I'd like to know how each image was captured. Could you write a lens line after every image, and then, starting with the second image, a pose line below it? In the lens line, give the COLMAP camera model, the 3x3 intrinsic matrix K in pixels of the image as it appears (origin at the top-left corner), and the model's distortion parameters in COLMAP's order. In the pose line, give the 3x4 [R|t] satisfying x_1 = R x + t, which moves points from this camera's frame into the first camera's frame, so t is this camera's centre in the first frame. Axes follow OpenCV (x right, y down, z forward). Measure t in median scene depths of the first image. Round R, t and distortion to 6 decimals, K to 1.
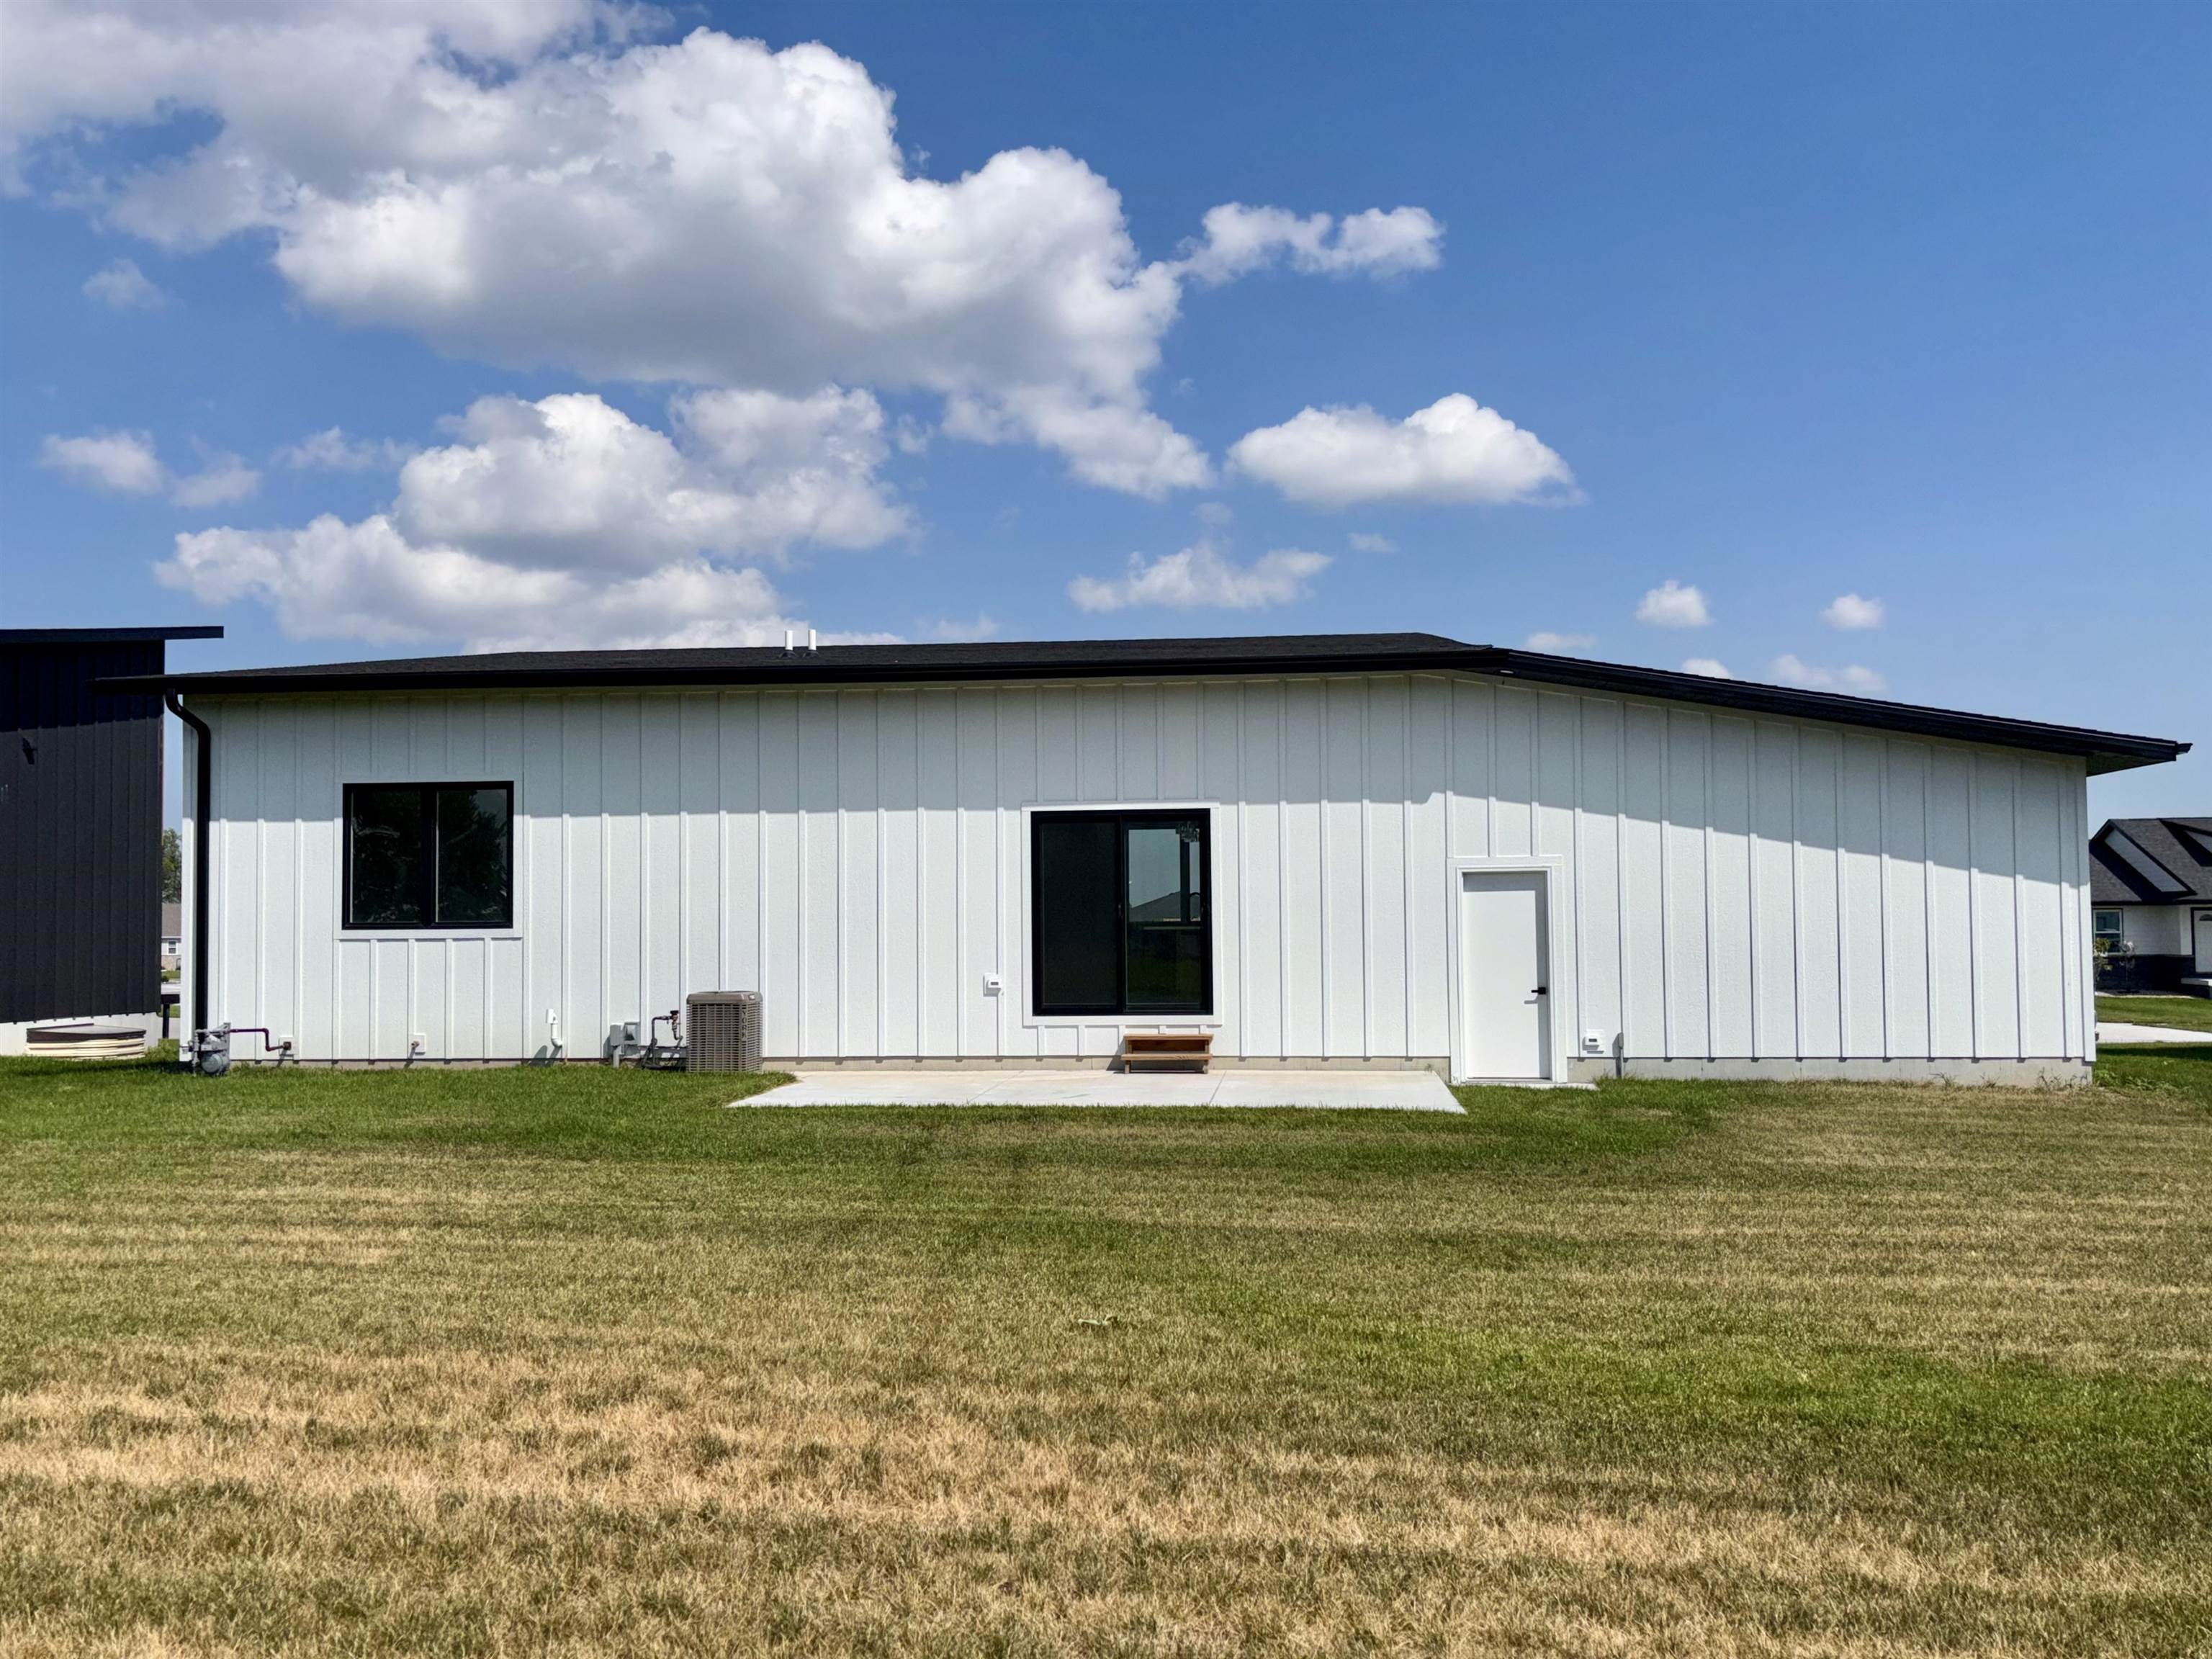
lens RADIAL K [[1990.7, 0, 1093.4], [0, 1990.7, 832.4], [0, 0, 1]] dist [0.028979, -0.002582]
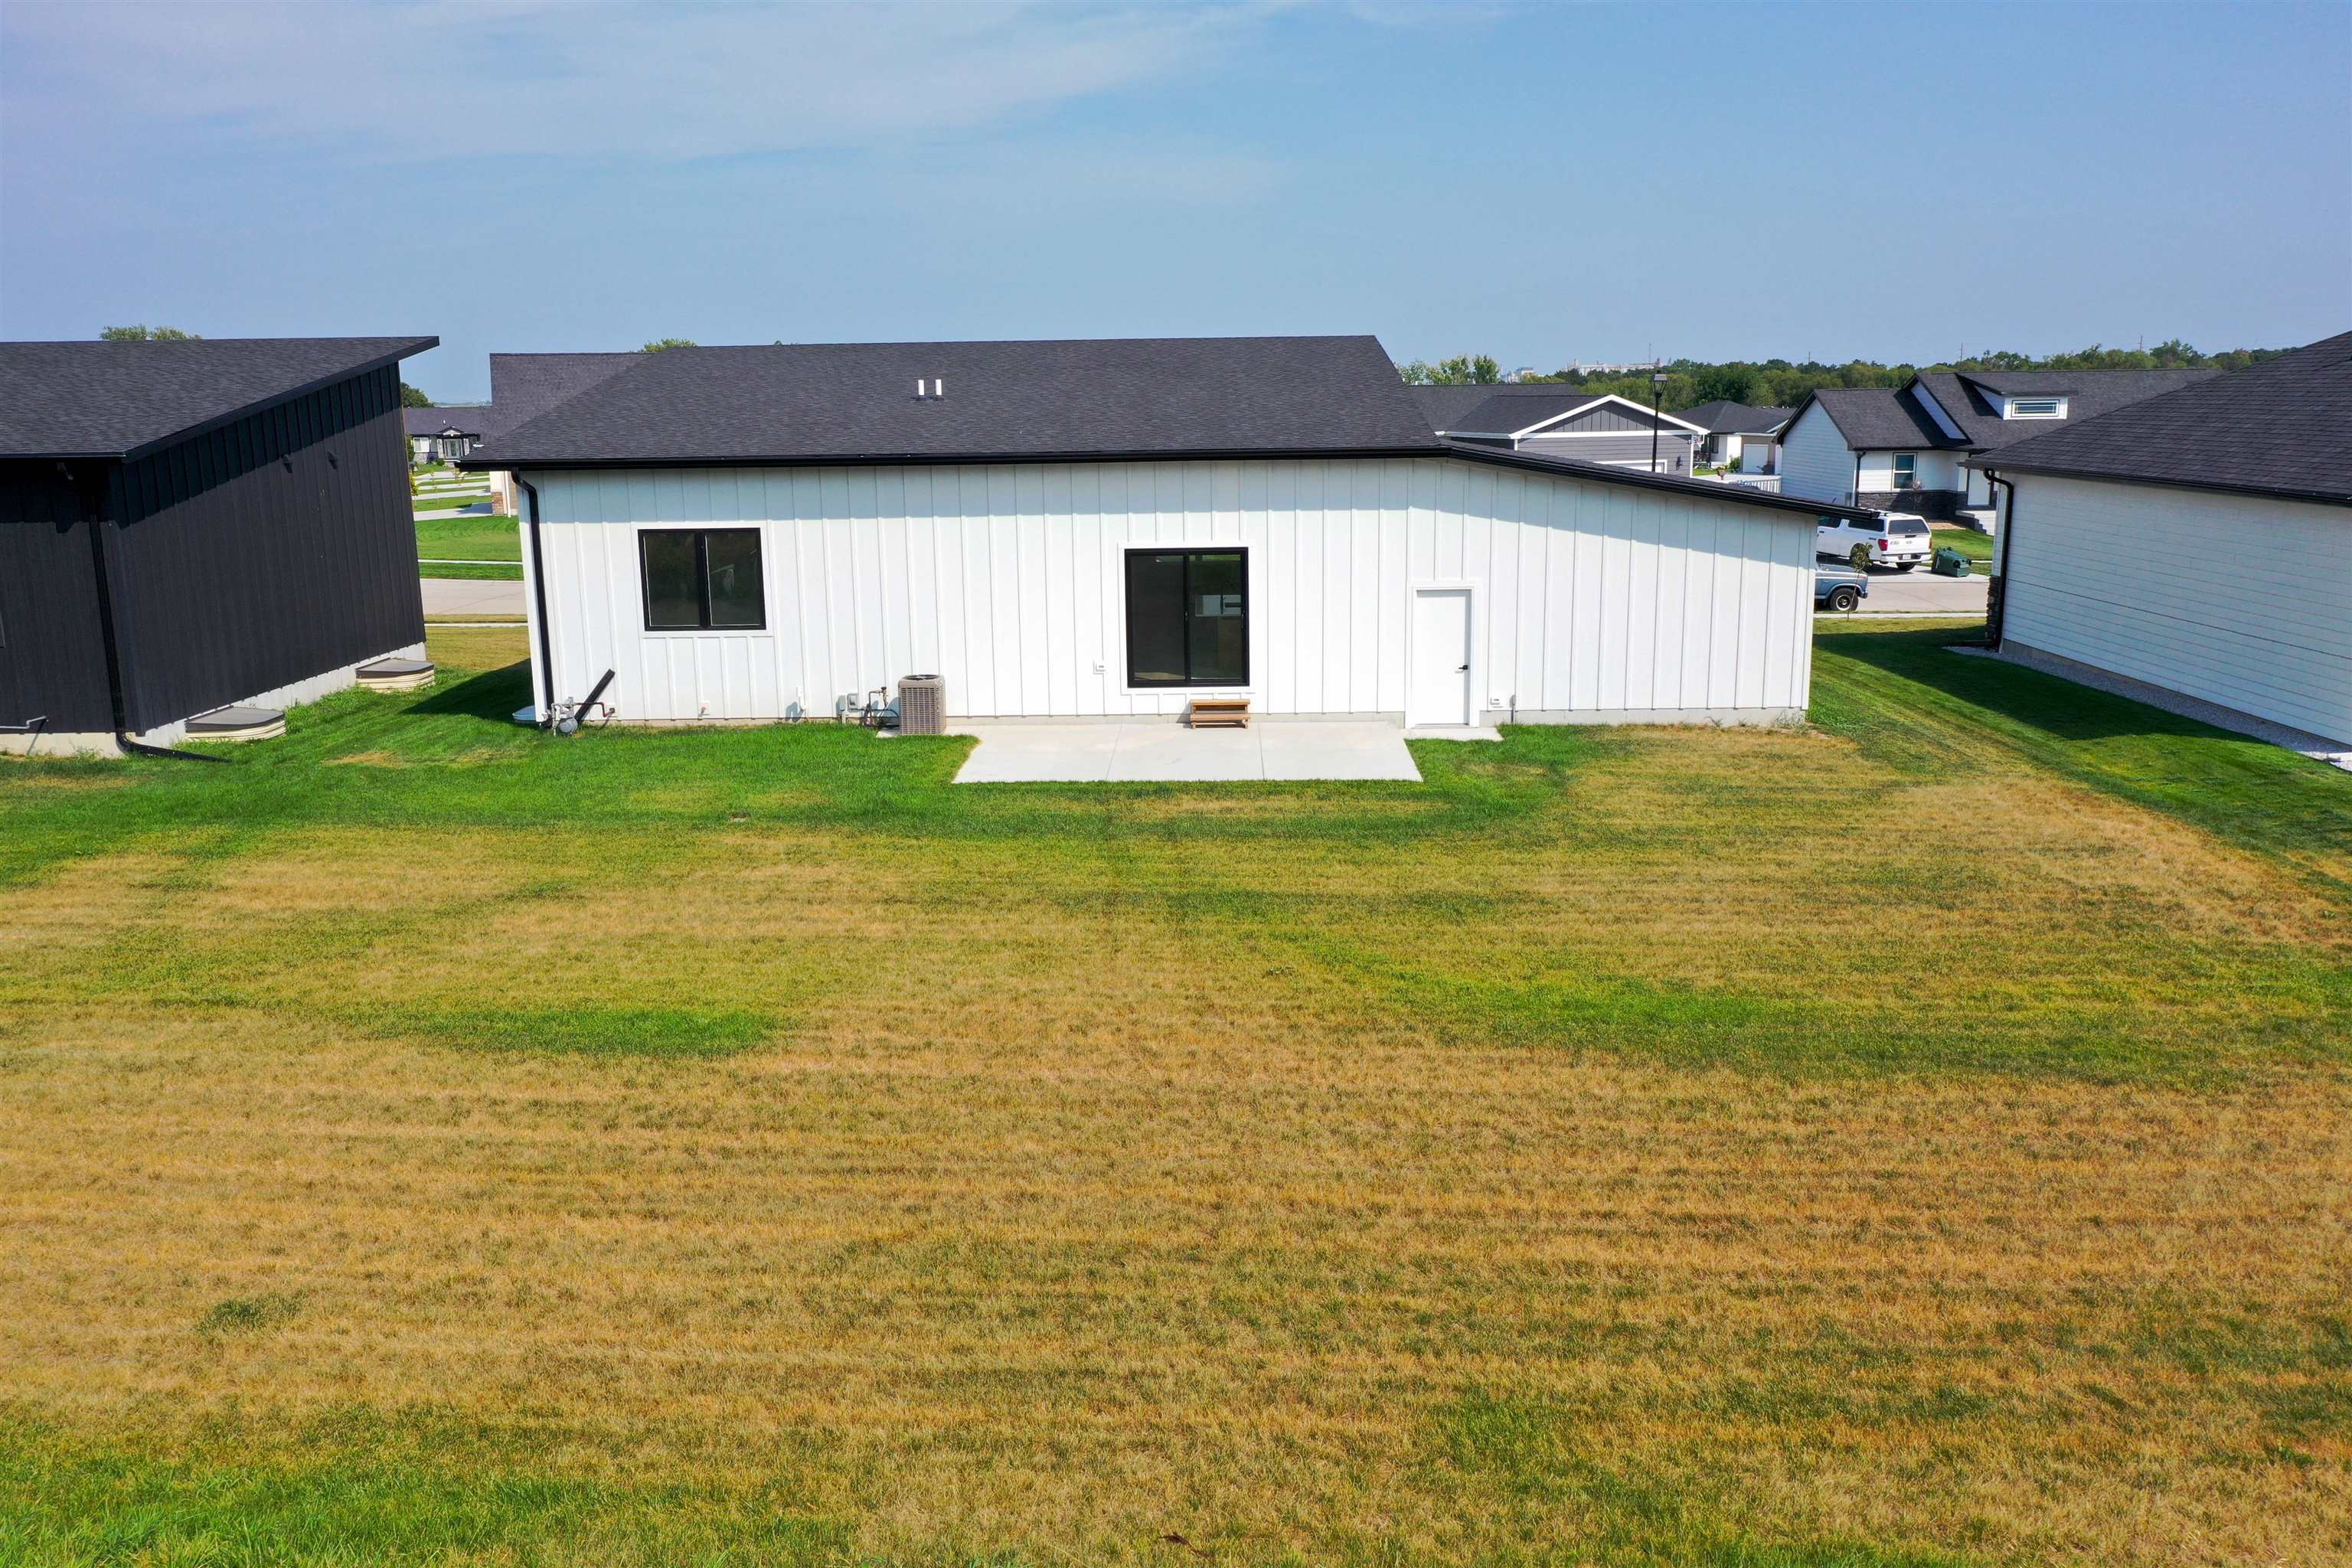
lens RADIAL K [[1863.9, 0, 1174.0], [0, 1863.9, 783.0], [0, 0, 1]] dist [-0.010576, 0.009446]
pose [[0.996670, -0.022726, 0.078306, -0.113517], [0.002086, 0.967165, 0.254140, -0.203744], [-0.081510, -0.253130, 0.963992, -0.386900]]
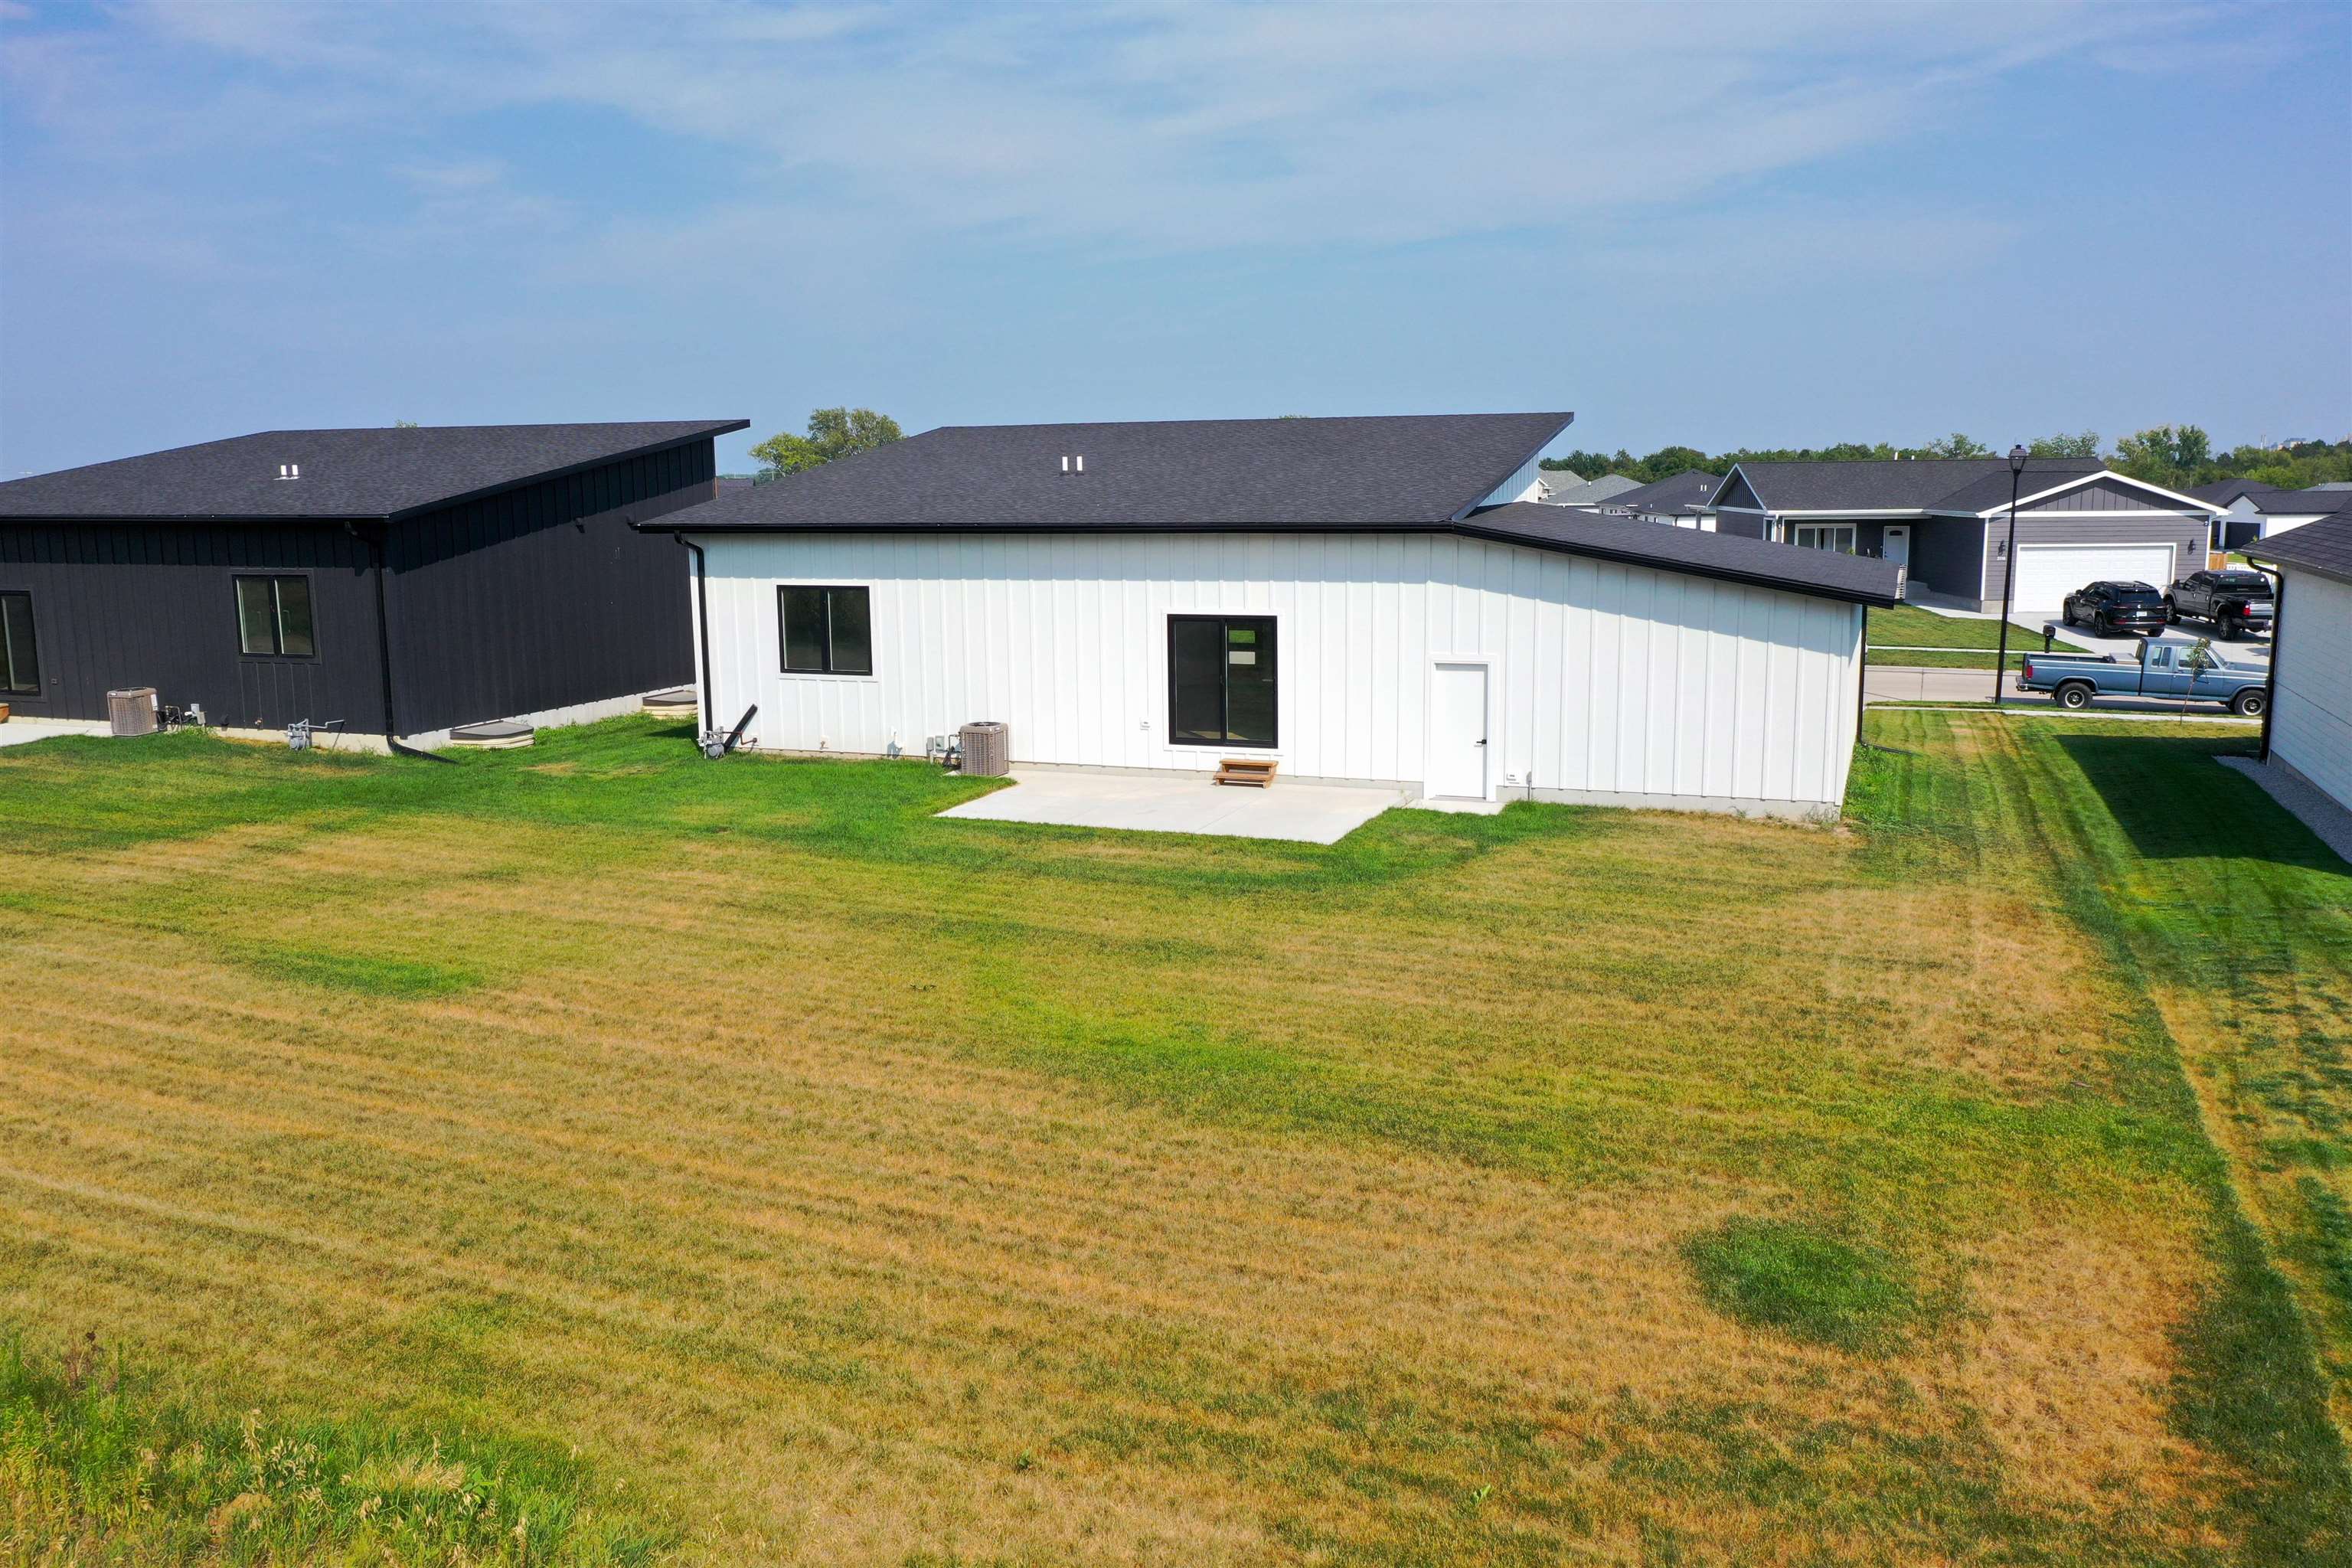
lens RADIAL K [[1863.9, 0, 1166.6], [0, 1863.9, 785.9], [0, 0, 1]] dist [-0.010576, 0.009446]
pose [[0.962239, 0.041773, -0.268981, 0.389387], [0.017828, 0.976362, 0.215407, -0.205957], [0.271621, -0.212069, 0.938749, -0.426401]]
